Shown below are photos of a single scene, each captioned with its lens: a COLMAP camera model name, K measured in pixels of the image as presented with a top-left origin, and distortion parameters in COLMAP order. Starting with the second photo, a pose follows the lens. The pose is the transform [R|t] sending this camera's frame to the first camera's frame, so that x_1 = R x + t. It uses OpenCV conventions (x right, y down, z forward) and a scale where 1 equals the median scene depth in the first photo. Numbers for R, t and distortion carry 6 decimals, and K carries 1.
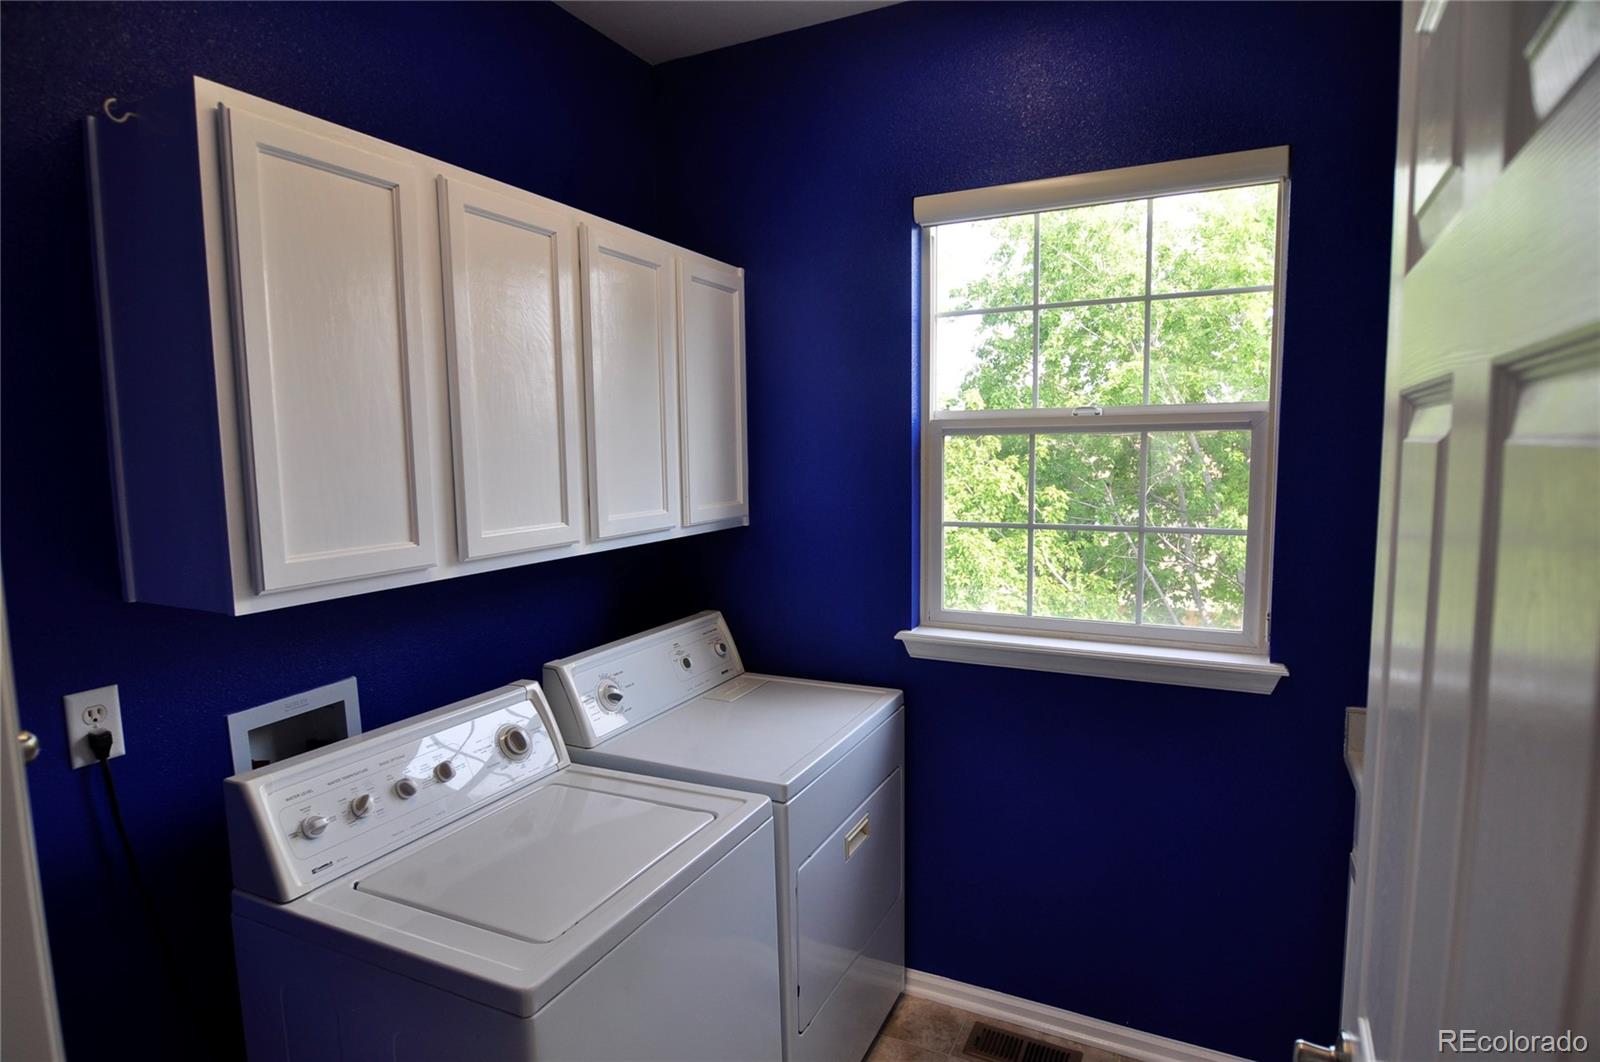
lens RADIAL K [[855.9, 0, 795.6], [0, 855.9, 535.2], [0, 0, 1]] dist [-0.001661, -0.011065]
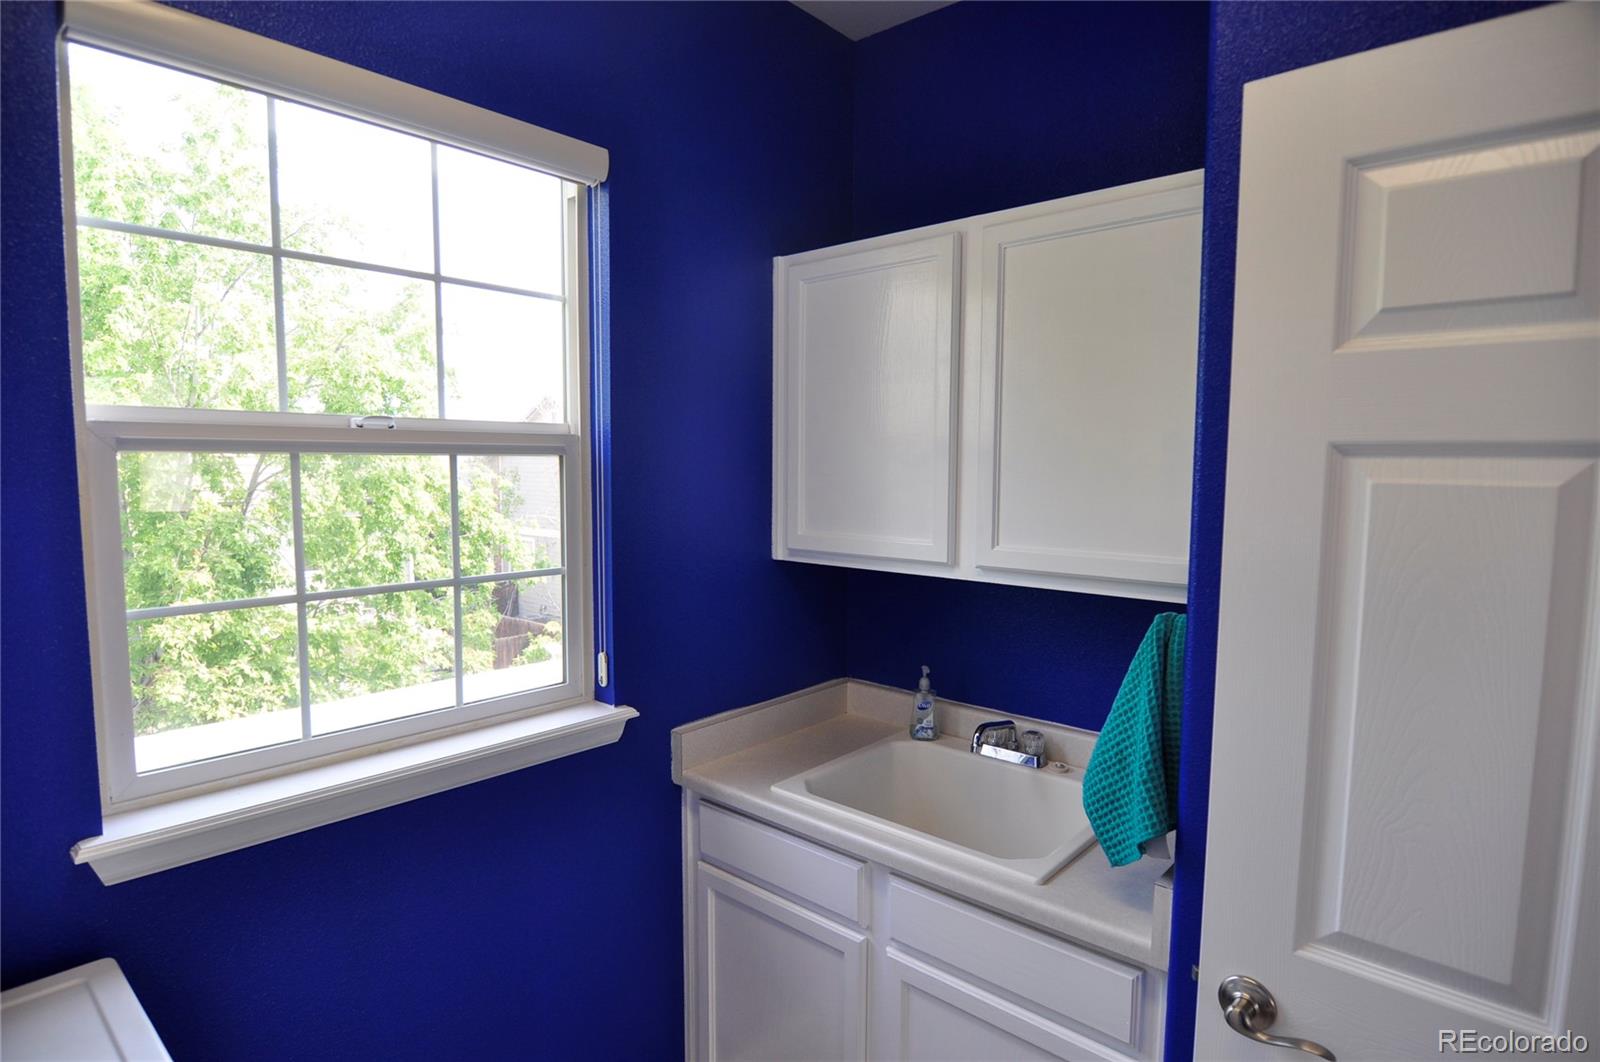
lens RADIAL K [[855.9, 0, 795.6], [0, 855.9, 535.2], [0, 0, 1]] dist [-0.001661, -0.011065]
pose [[0.254960, -0.066312, 0.964675, -0.249602], [0.087812, 0.995111, 0.045196, -0.055408], [-0.962956, 0.073187, 0.259537, 0.501614]]
